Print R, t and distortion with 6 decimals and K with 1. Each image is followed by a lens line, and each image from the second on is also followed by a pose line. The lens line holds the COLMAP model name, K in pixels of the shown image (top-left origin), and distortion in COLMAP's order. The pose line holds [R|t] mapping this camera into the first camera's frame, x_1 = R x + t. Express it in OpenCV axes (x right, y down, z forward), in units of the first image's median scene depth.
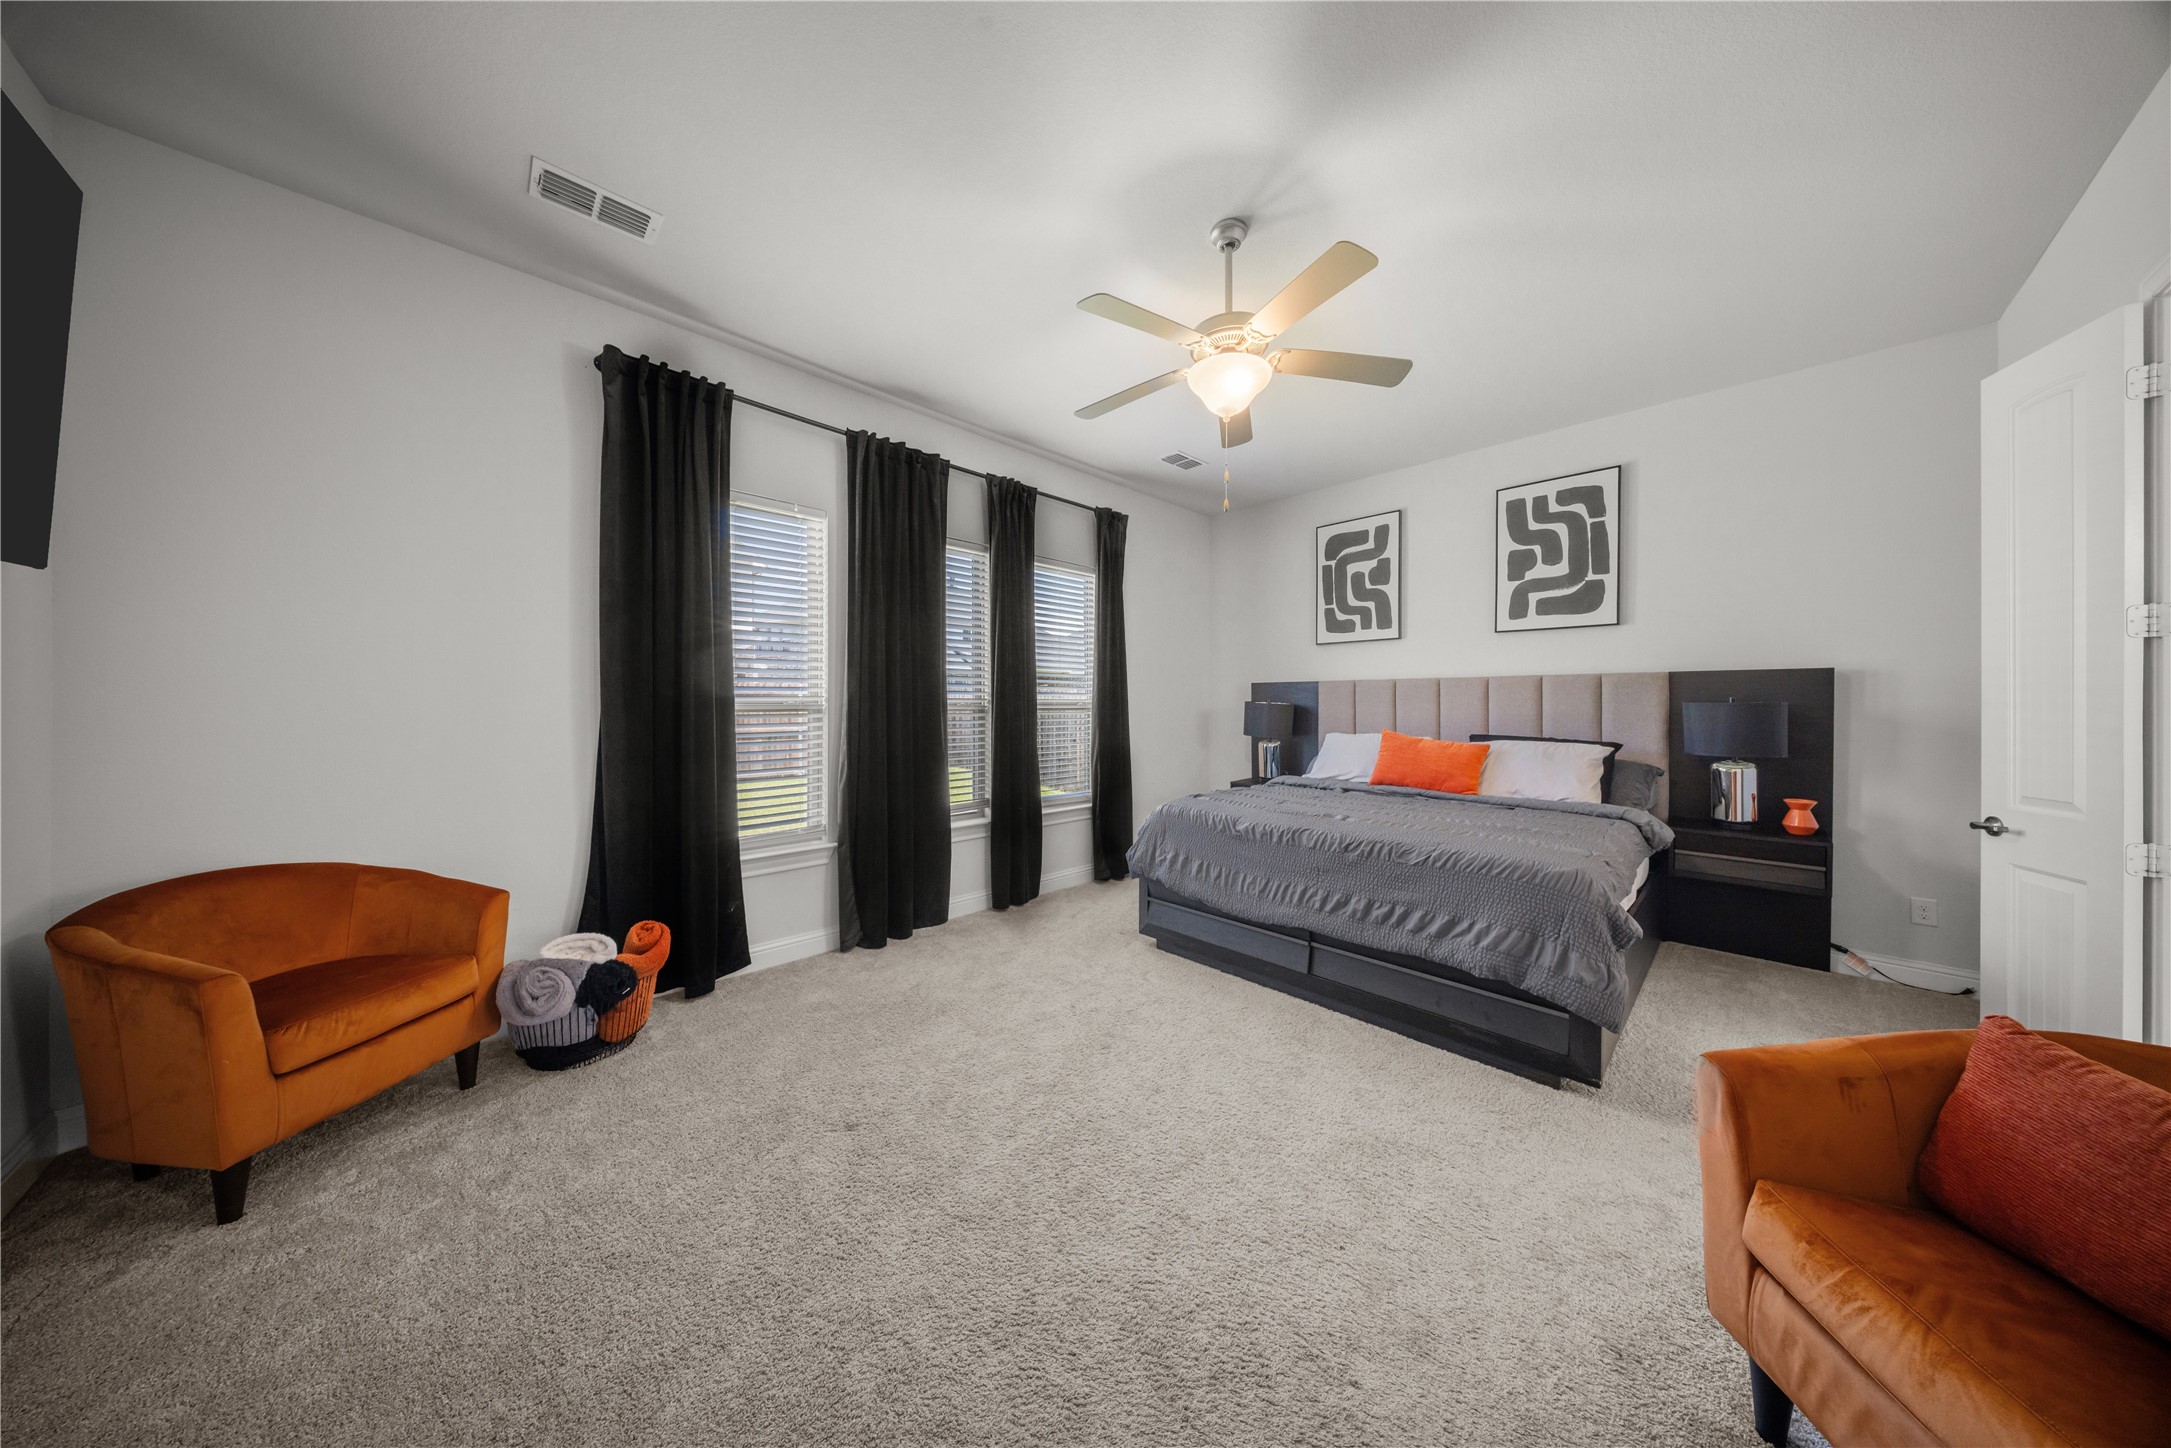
lens RADIAL K [[639.9, 0, 1088.7], [0, 639.9, 718.2], [0, 0, 1]] dist [0.004327, -0.001413]
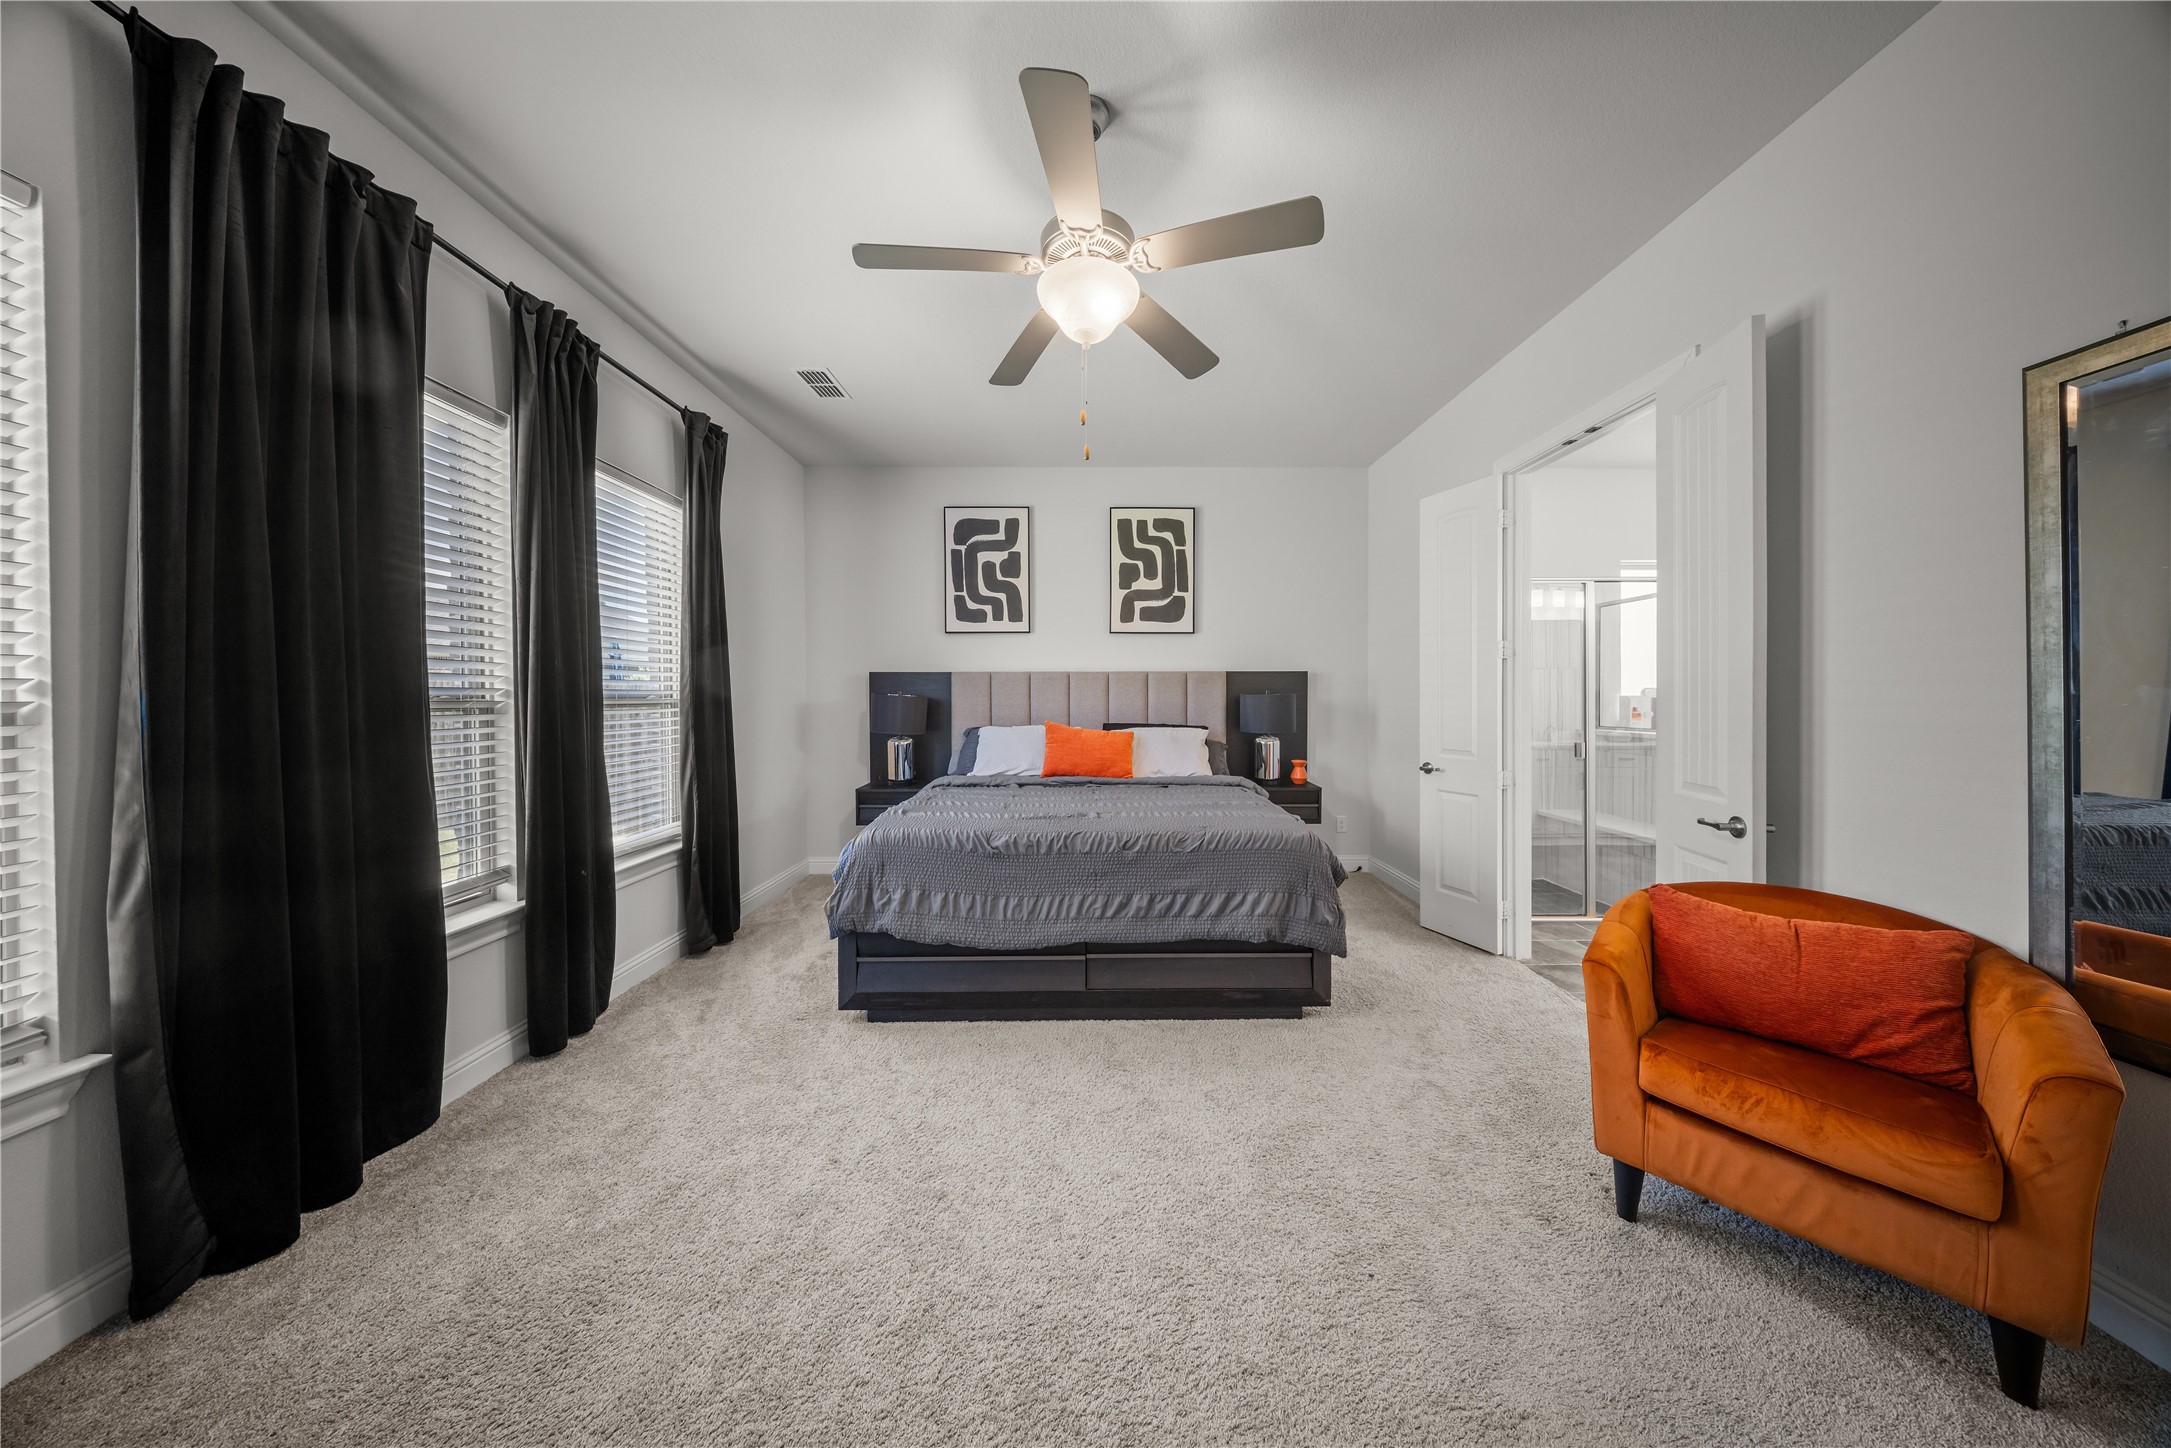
lens RADIAL K [[634.9, 0, 1092.4], [0, 634.9, 715.4], [0, 0, 1]] dist [0.008797, -0.004029]
pose [[0.691762, -0.025141, 0.721688, -0.214156], [0.018569, 0.999683, 0.017027, -0.007493], [-0.721887, 0.001623, 0.692009, 0.255481]]
